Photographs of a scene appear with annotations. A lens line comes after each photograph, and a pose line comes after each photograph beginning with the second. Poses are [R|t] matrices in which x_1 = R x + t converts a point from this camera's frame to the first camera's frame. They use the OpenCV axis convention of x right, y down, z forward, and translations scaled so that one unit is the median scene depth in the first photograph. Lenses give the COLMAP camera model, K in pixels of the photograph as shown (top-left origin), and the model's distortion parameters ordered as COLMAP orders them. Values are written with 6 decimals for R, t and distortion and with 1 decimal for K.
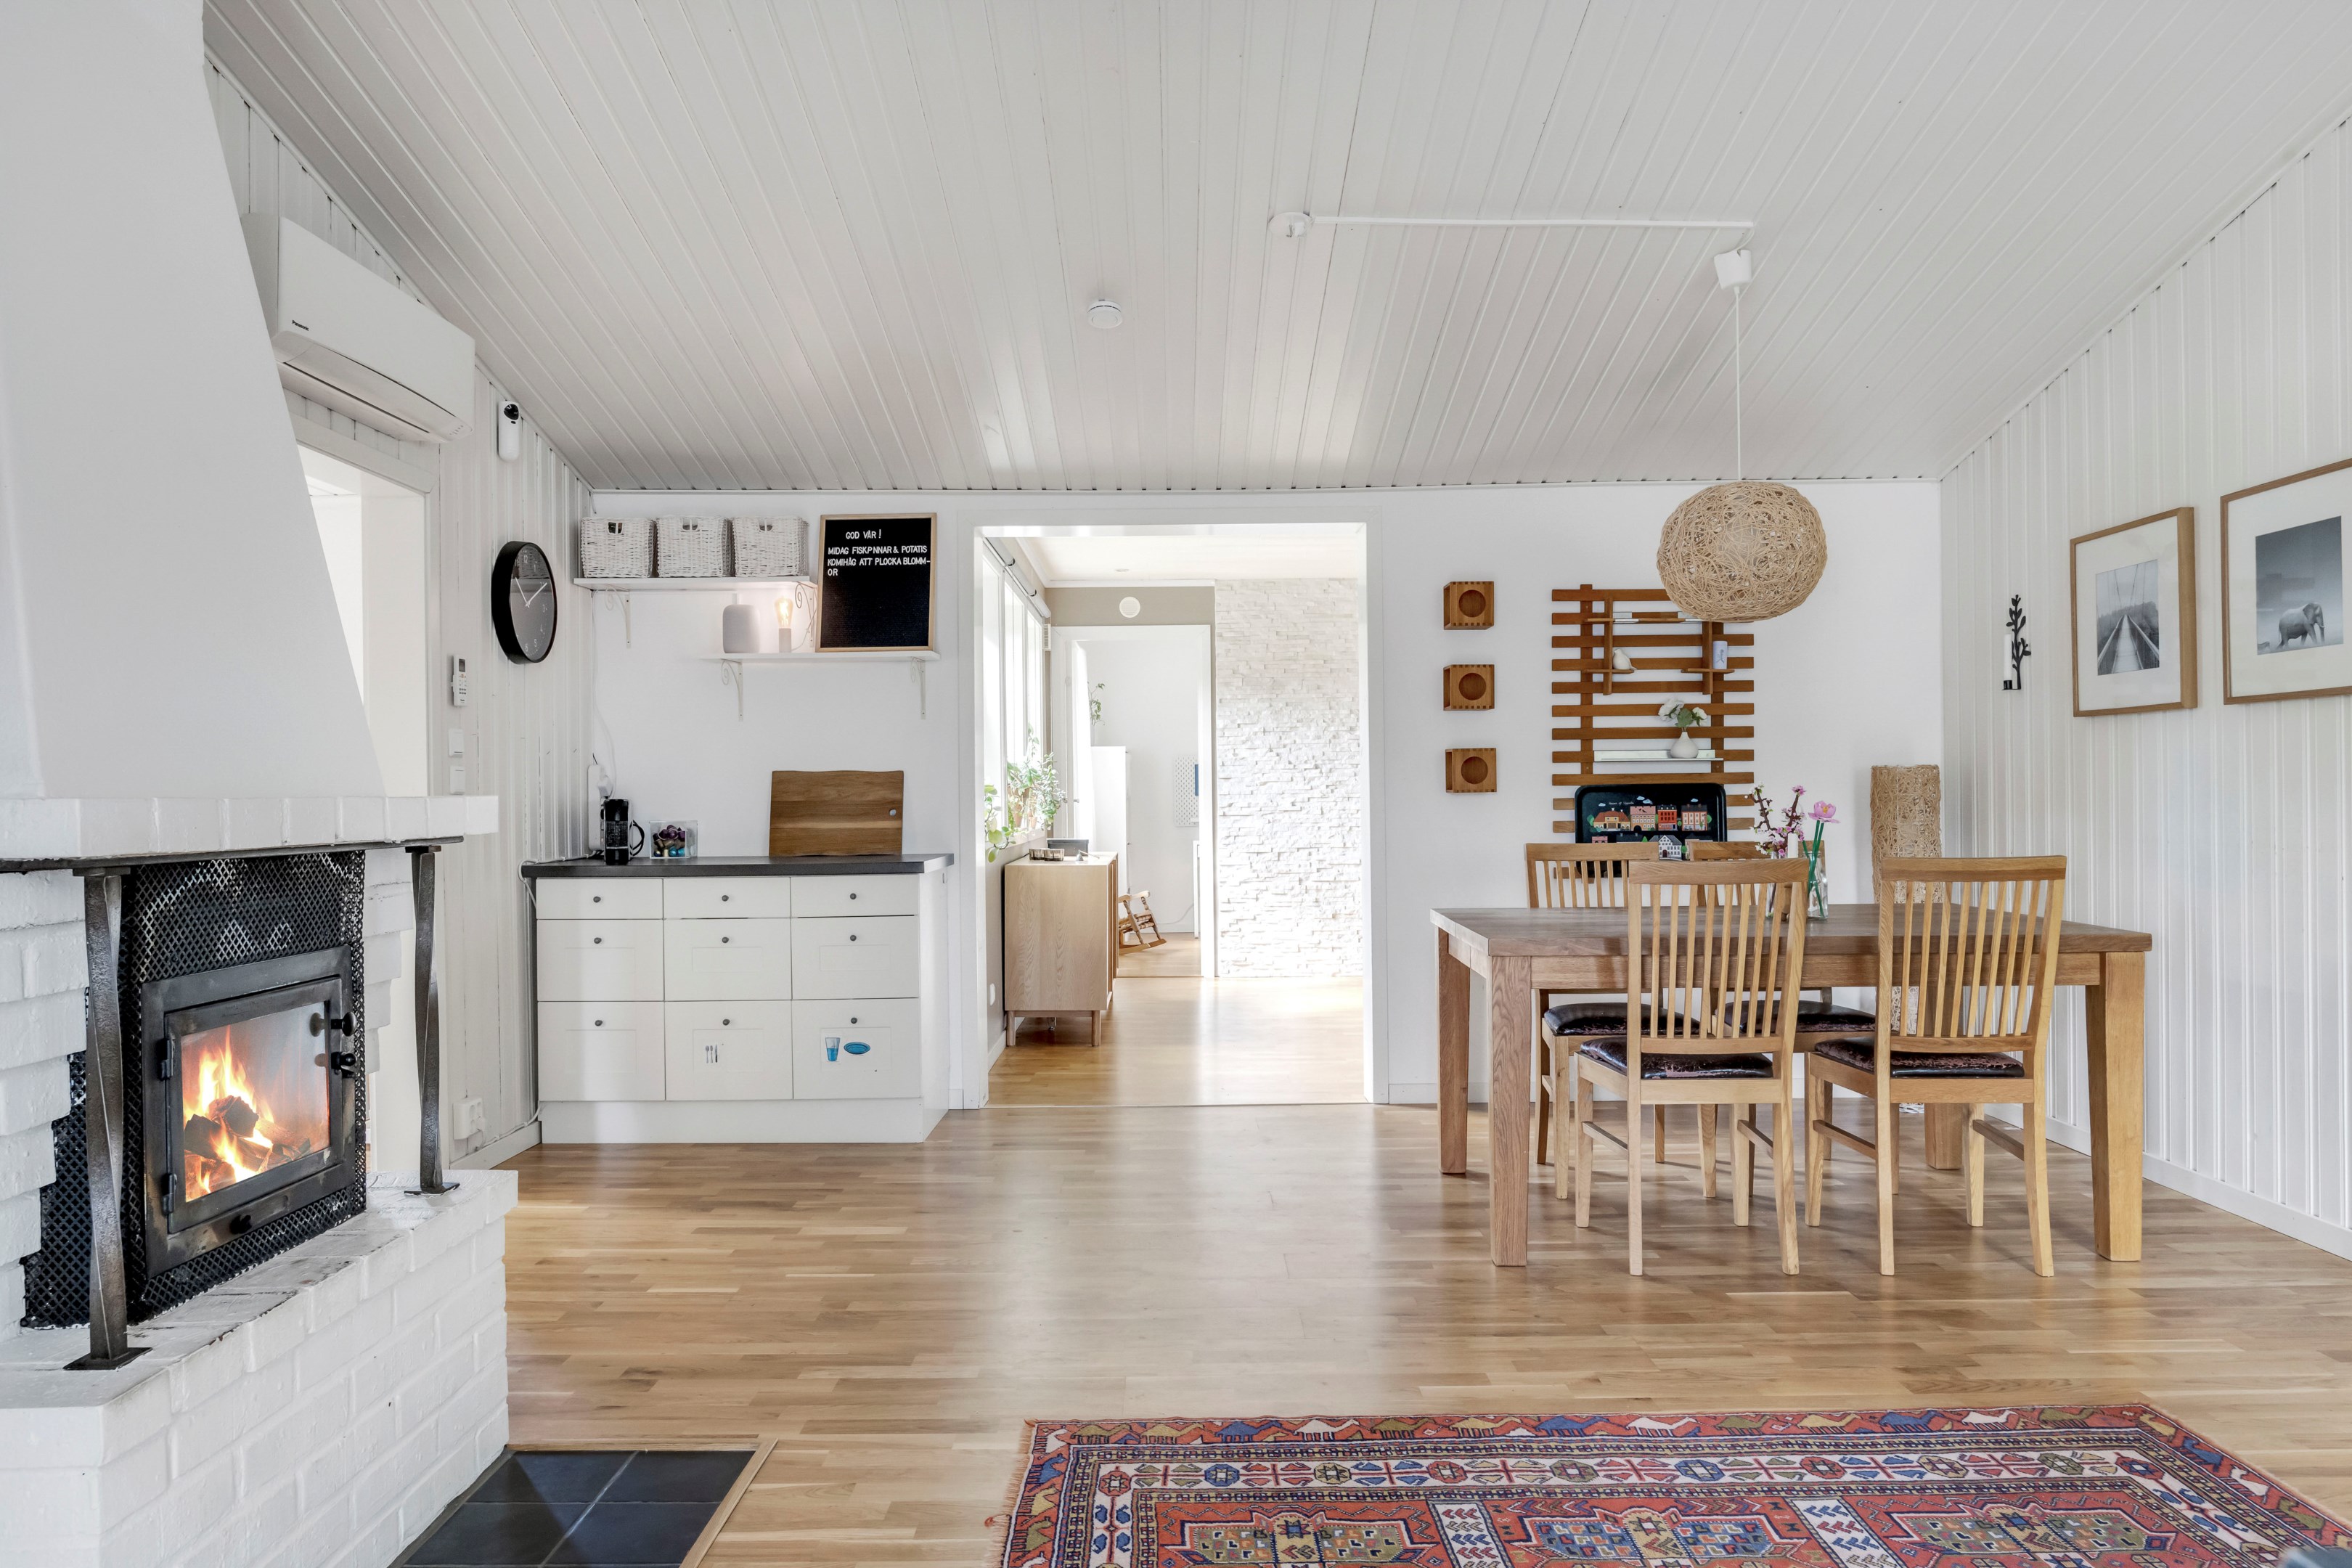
lens RADIAL K [[1560.7, 0, 1176.0], [0, 1560.7, 784.0], [0, 0, 1]] dist [-0.001379, 0.000113]
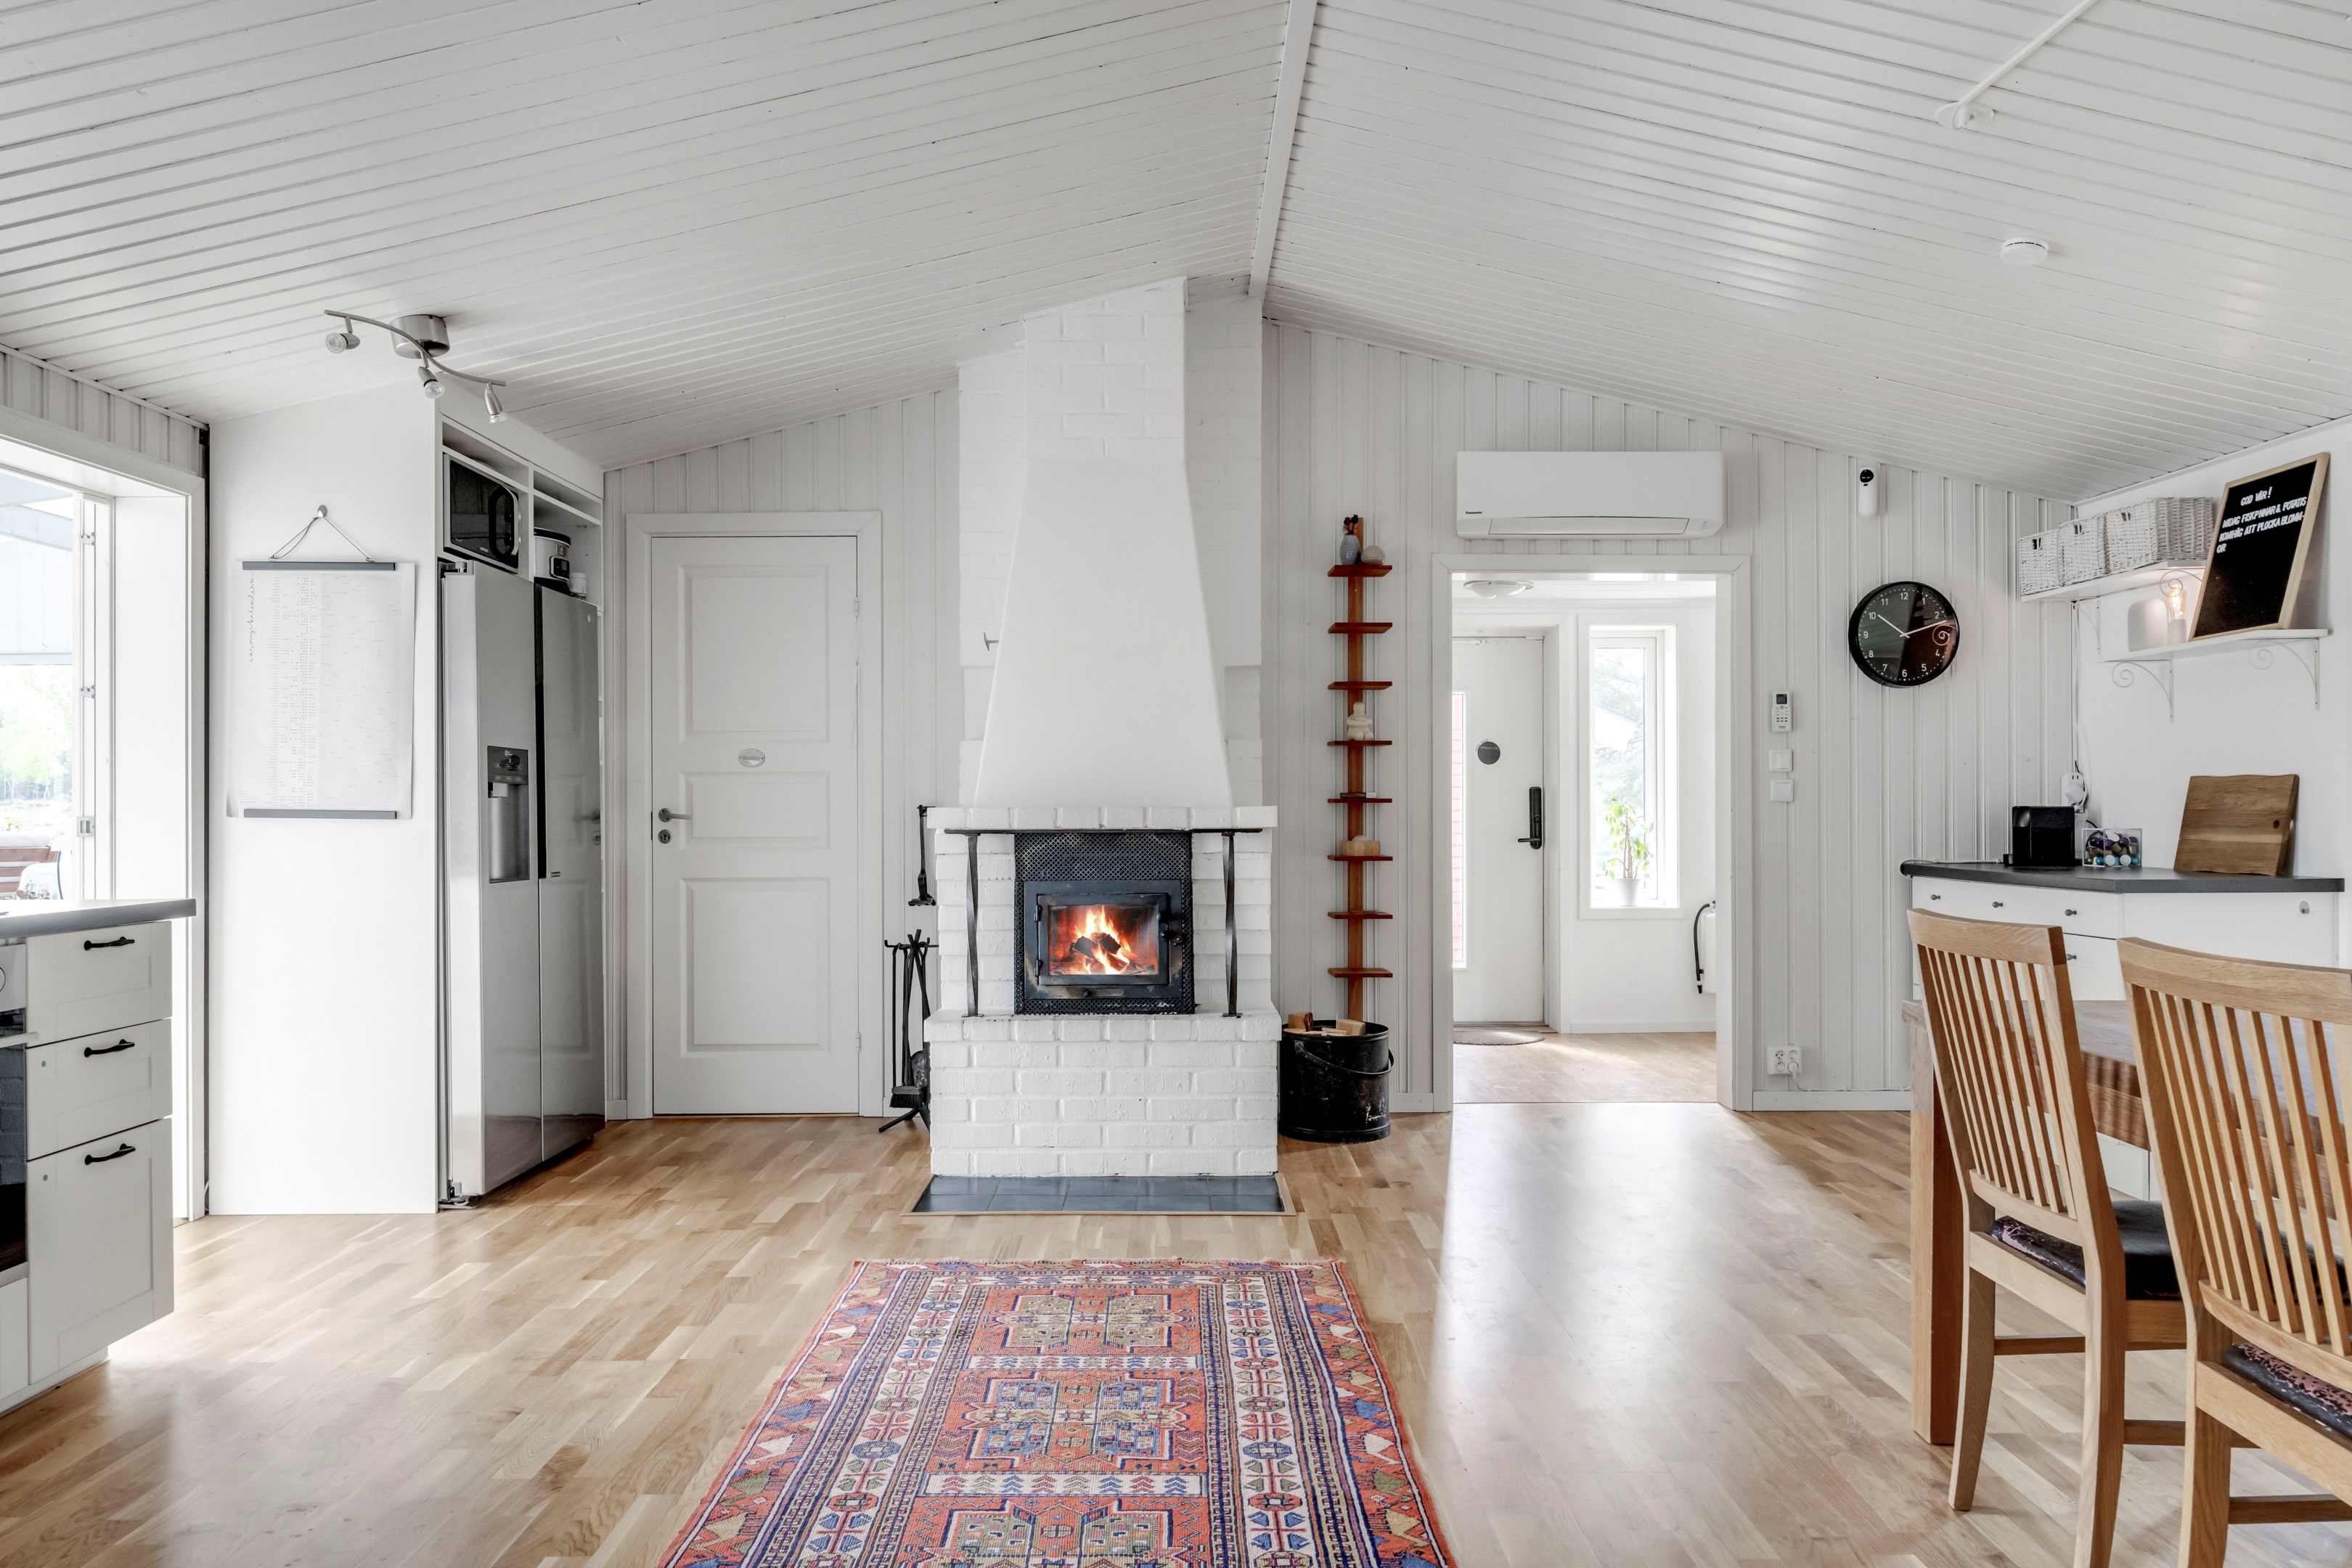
lens RADIAL K [[1560.7, 0, 1176.0], [0, 1560.7, 784.0], [0, 0, 1]] dist [-0.001379, 0.000113]
pose [[0.004378, -0.001097, -0.999990, 0.649398], [0.010099, 0.999948, -0.001053, -0.008808], [0.999939, -0.010094, 0.004389, 0.409695]]
